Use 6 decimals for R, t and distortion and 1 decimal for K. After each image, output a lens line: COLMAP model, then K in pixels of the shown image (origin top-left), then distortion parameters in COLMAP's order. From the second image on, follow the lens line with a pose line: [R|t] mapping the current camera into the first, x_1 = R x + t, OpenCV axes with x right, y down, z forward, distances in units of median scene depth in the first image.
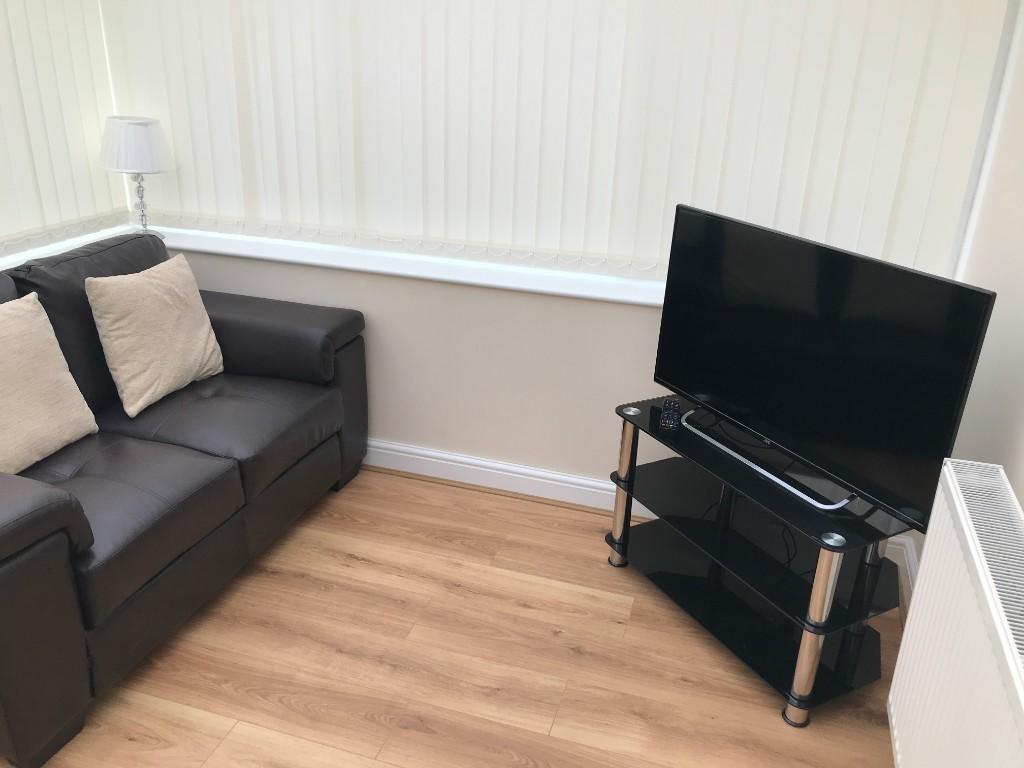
lens RADIAL K [[831.5, 0, 512.0], [0, 831.5, 384.0], [0, 0, 1]] dist [0.010079, 0.007327]
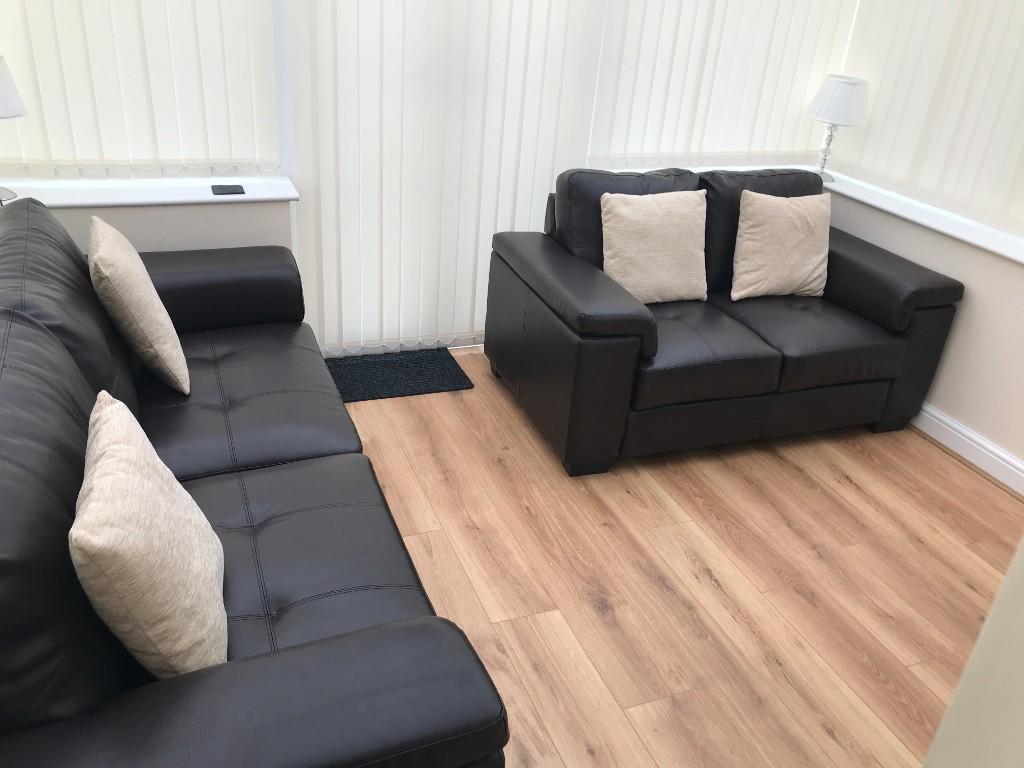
lens RADIAL K [[811.1, 0, 512.0], [0, 811.1, 384.0], [0, 0, 1]] dist [-0.141013, 0.157962]
pose [[0.648155, 0.372811, -0.664008, 0.192546], [-0.333622, 0.922847, 0.192481, 0.034006], [0.684537, 0.096770, 0.722526, -0.118797]]
